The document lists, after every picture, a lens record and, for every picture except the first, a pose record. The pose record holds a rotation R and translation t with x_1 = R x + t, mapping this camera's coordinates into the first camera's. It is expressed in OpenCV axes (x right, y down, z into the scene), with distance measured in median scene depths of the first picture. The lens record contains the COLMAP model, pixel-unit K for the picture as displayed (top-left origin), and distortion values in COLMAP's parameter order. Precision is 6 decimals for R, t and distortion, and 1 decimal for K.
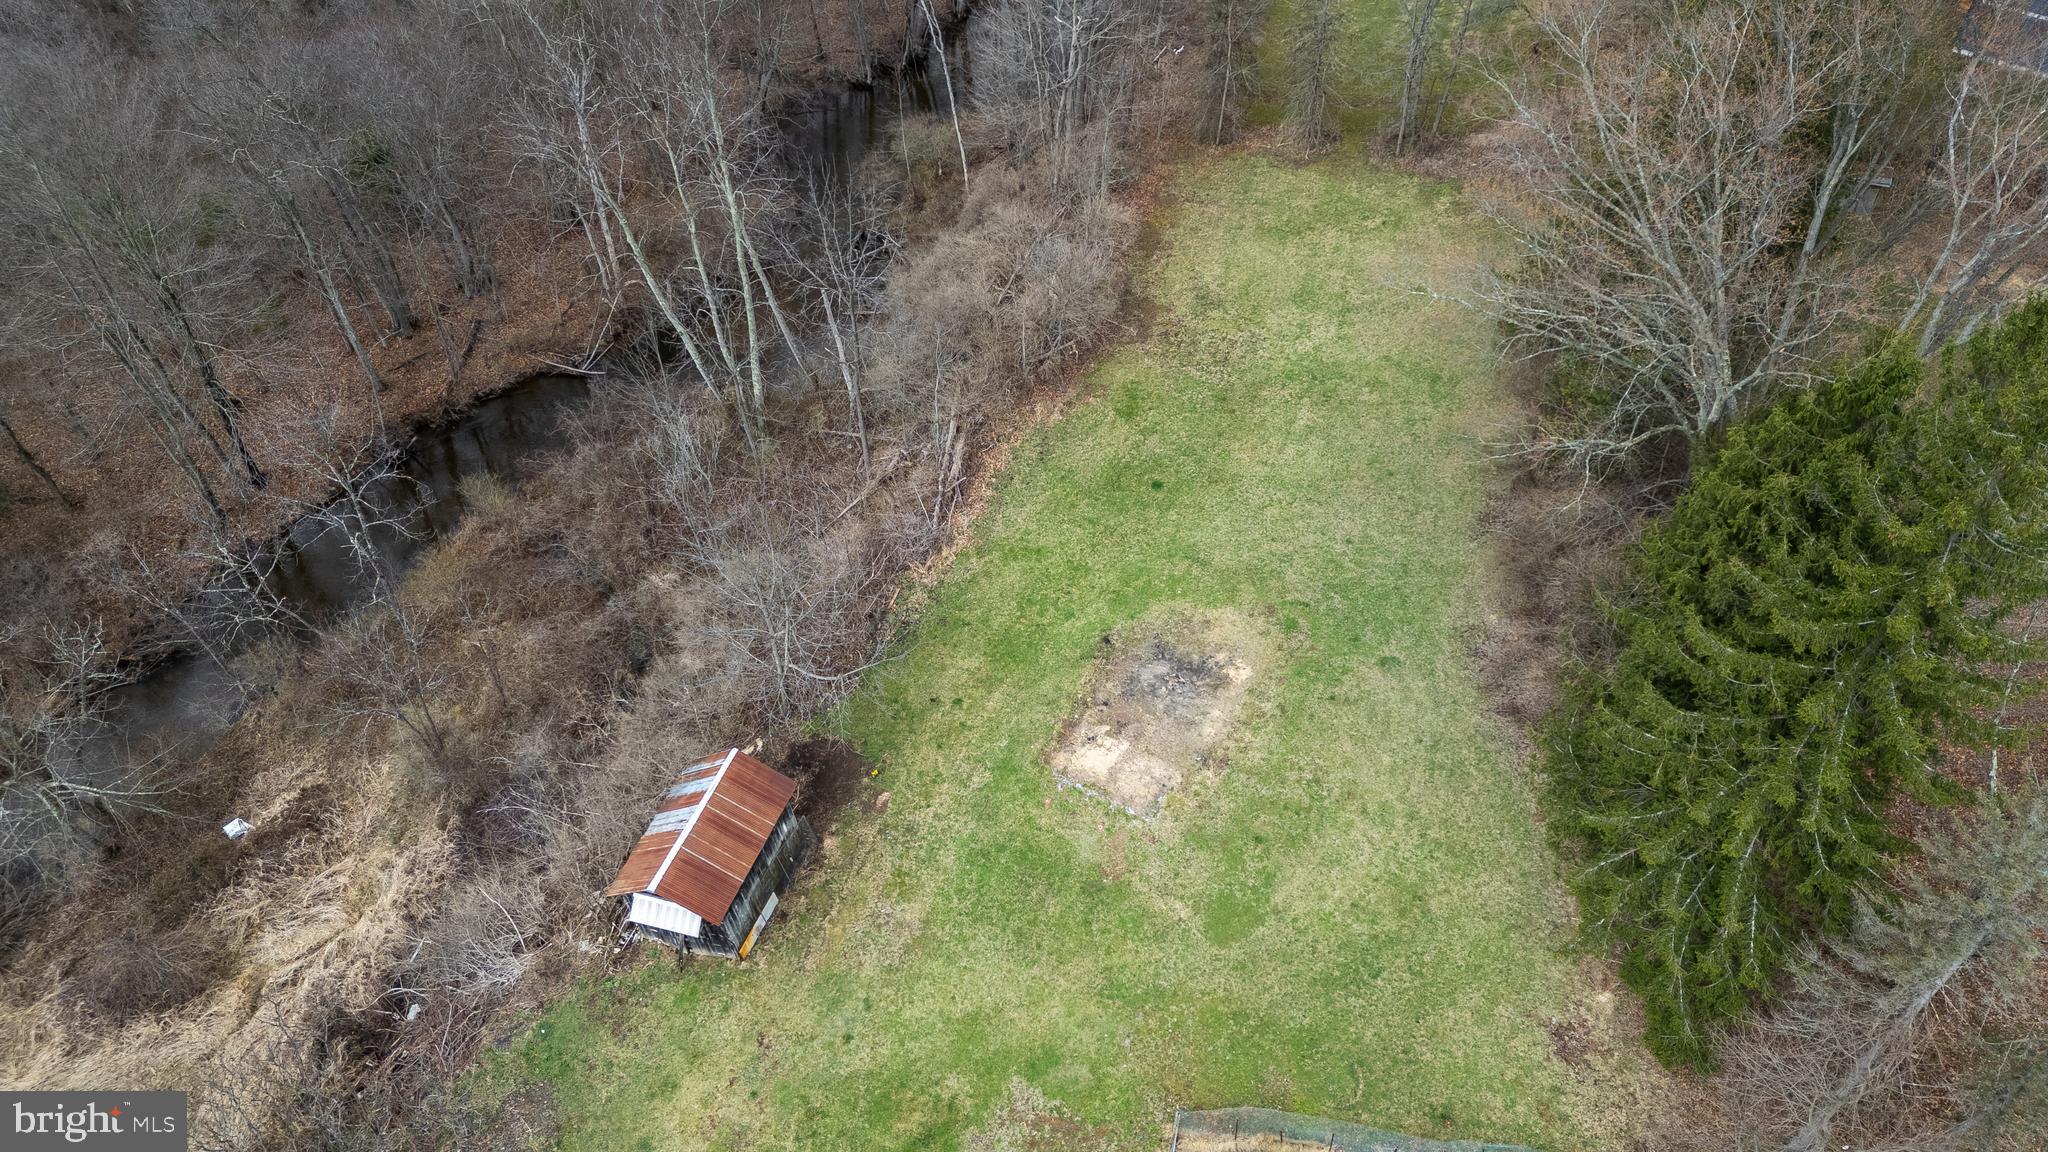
lens RADIAL K [[1436.8, 0, 1026.0], [0, 1436.8, 555.6], [0, 0, 1]] dist [0.068930, -0.072970]
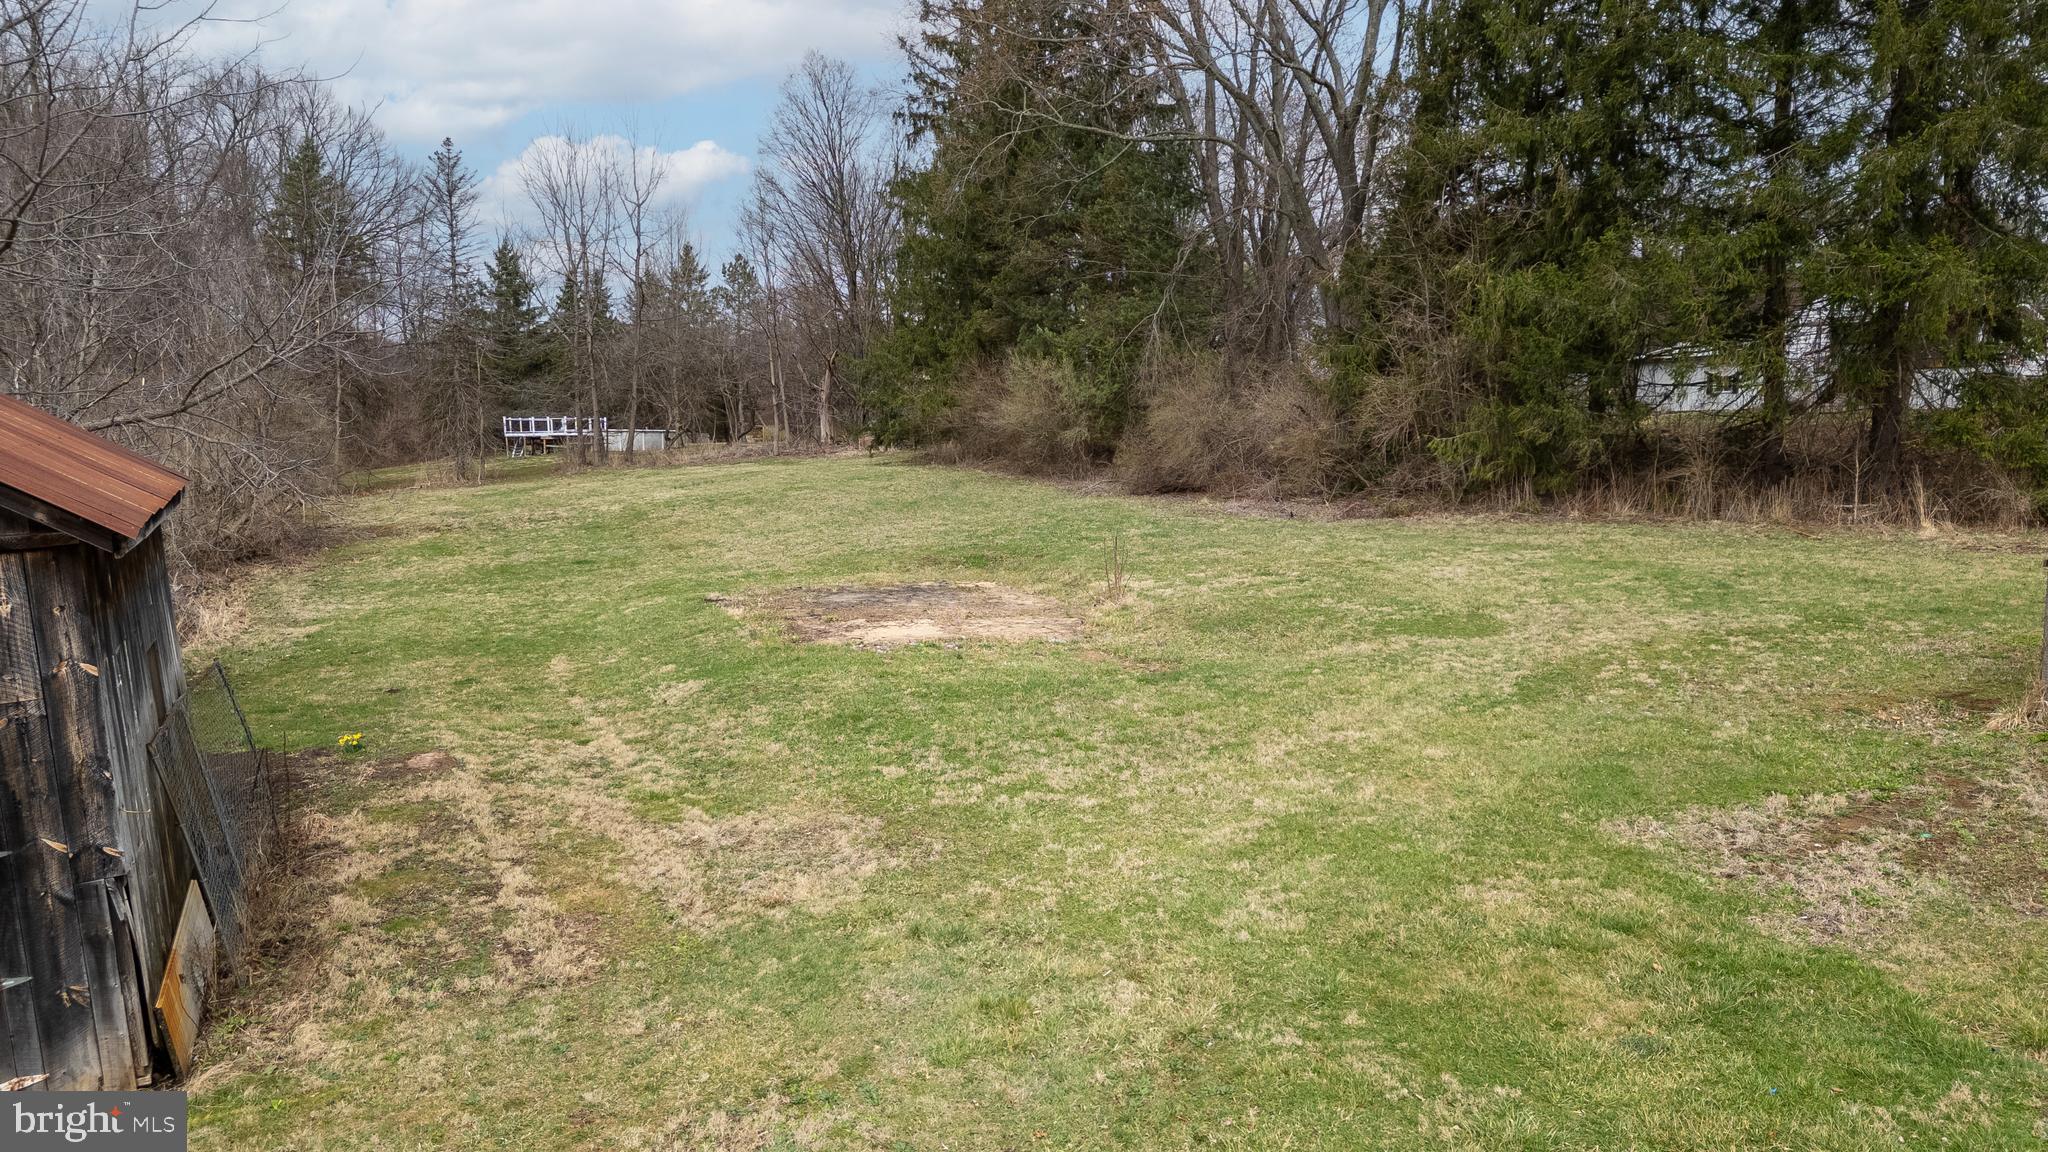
lens RADIAL K [[1436.8, 0, 1018.0], [0, 1436.8, 577.4], [0, 0, 1]] dist [0.068930, -0.072970]
pose [[0.709290, -0.045339, 0.703458, -0.208747], [0.483607, 0.757347, -0.438804, 0.309206], [-0.512867, 0.651436, 0.559105, 0.698843]]
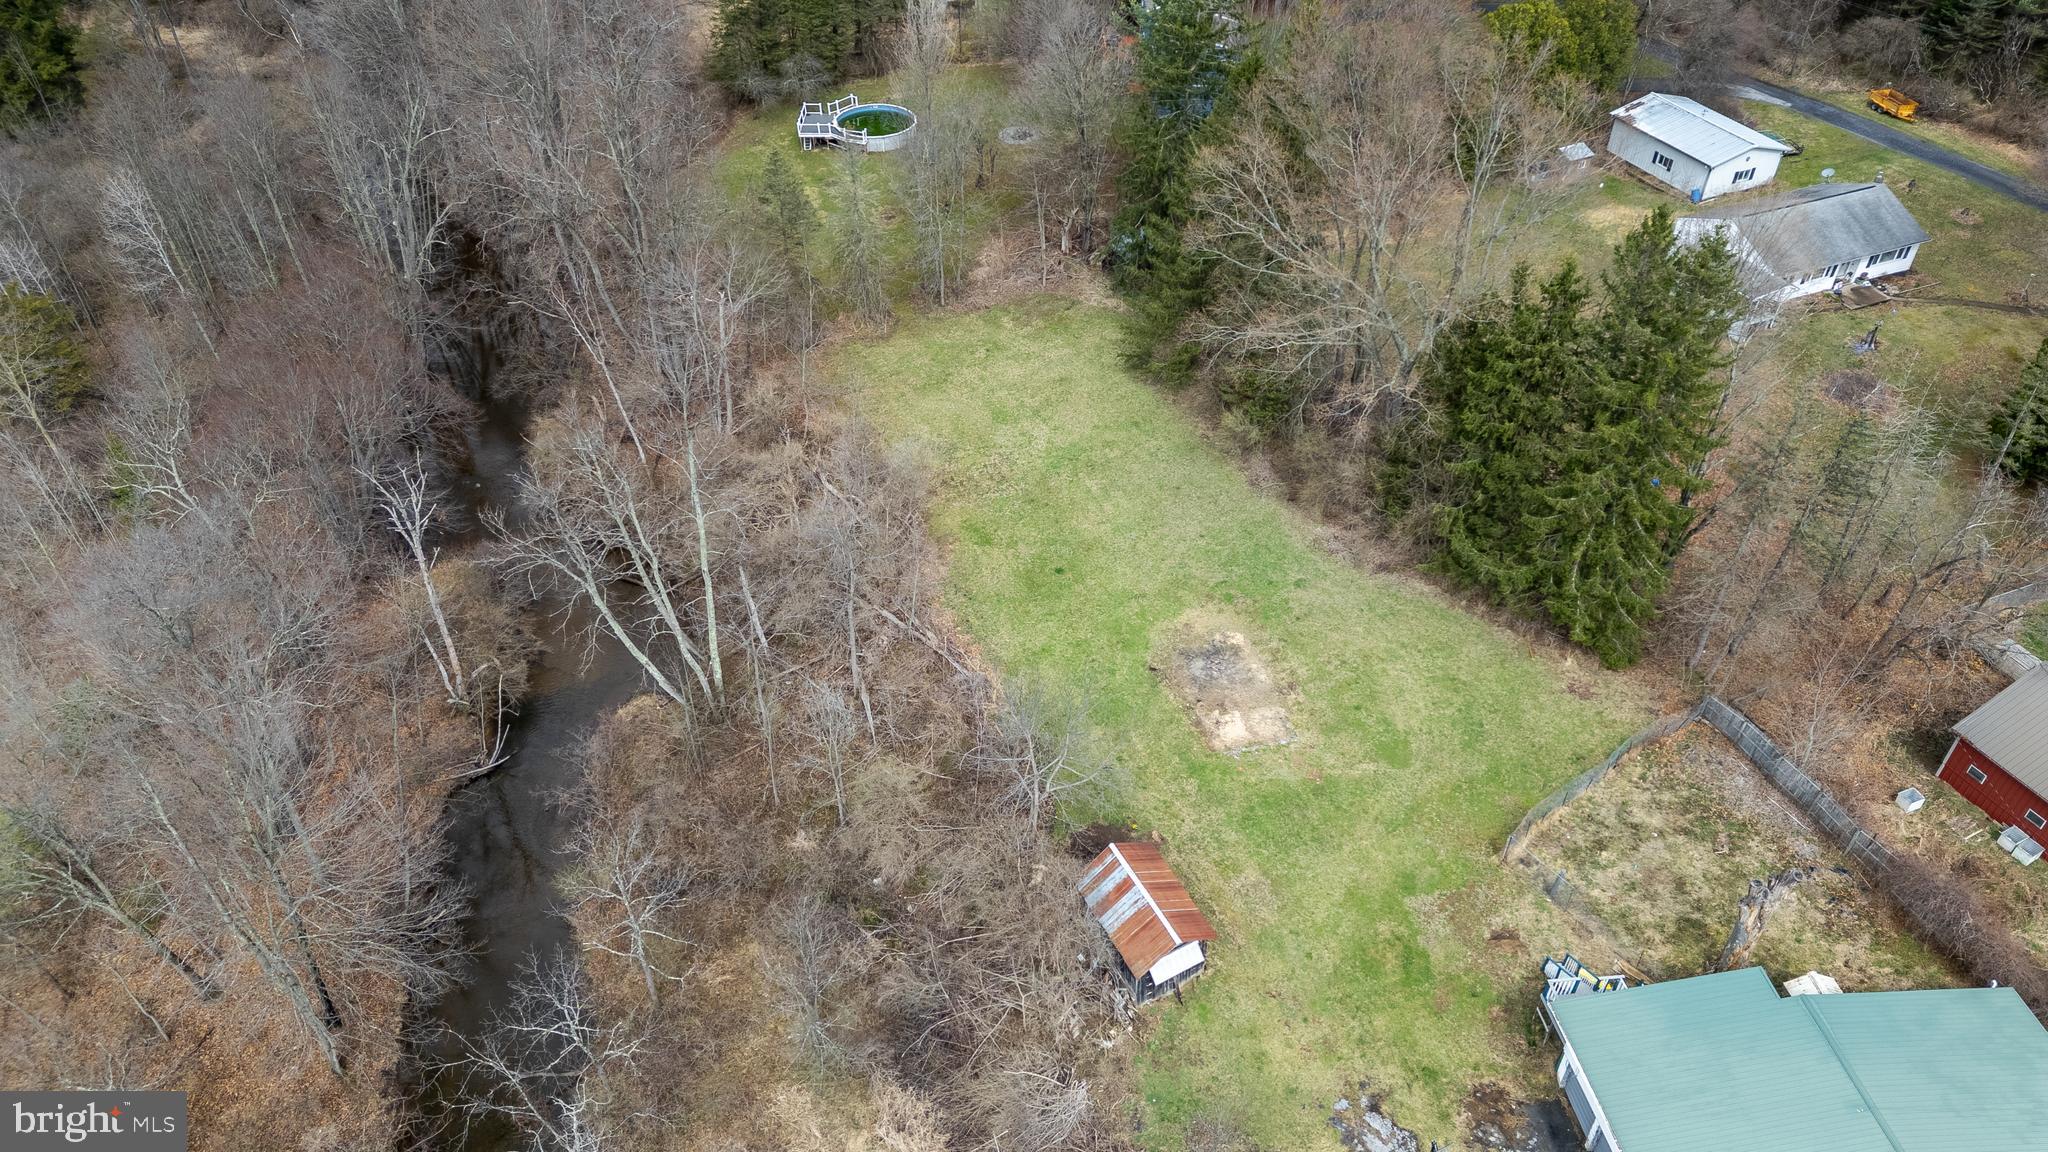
lens RADIAL K [[1436.8, 0, 1020.6], [0, 1436.8, 558.7], [0, 0, 1]] dist [0.068930, -0.072970]
pose [[0.698068, -0.448045, 0.558531, -0.762891], [0.495291, 0.865463, 0.075232, -0.200804], [-0.517096, 0.224118, 0.826065, -0.084997]]
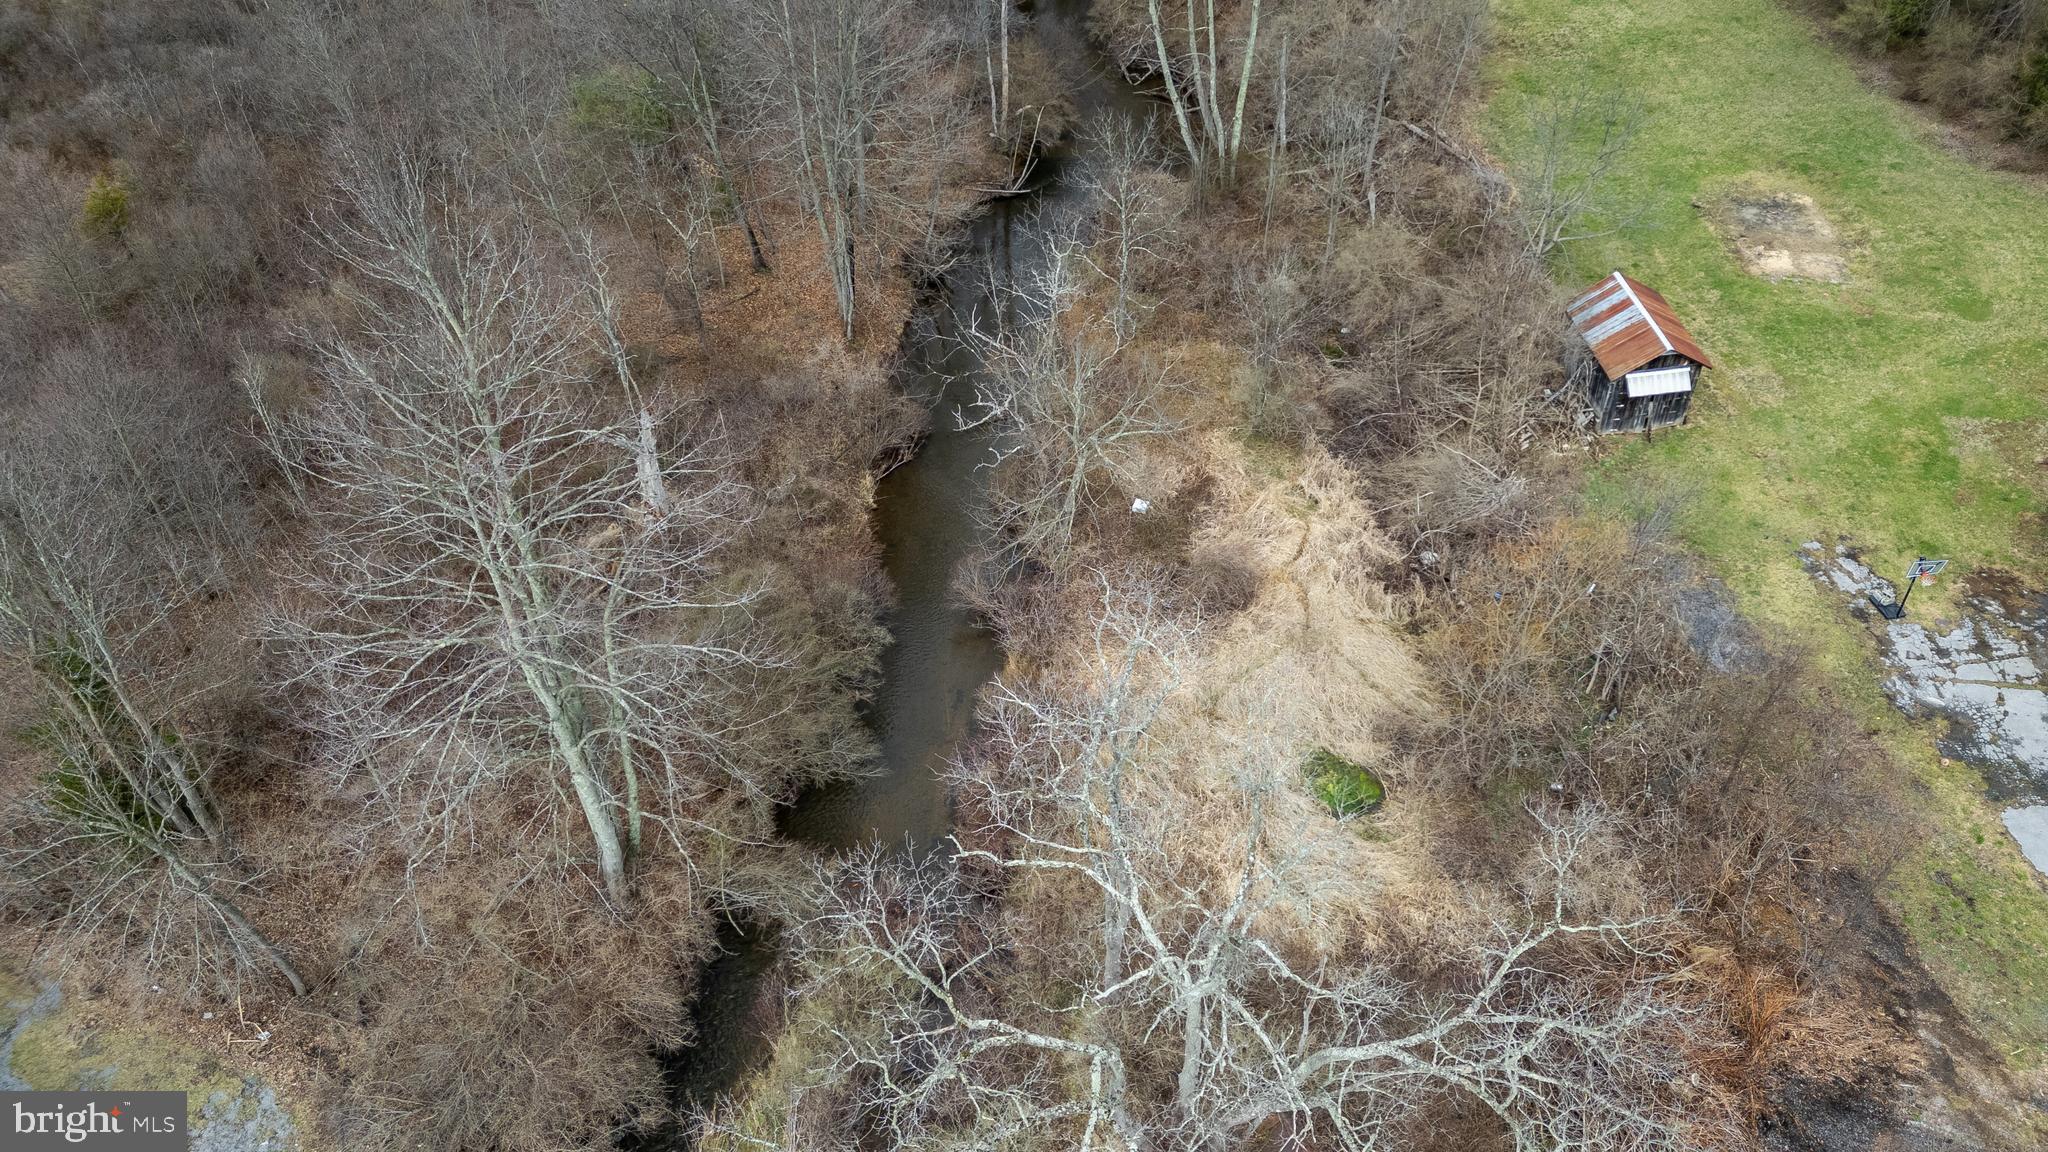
lens RADIAL K [[1436.8, 0, 1008.4], [0, 1436.8, 578.4], [0, 0, 1]] dist [0.068930, -0.072970]
pose [[0.922738, -0.261640, 0.283017, -0.963095], [0.273391, 0.961901, -0.002106, 0.214813], [-0.271683, 0.079318, 0.959113, -0.028488]]
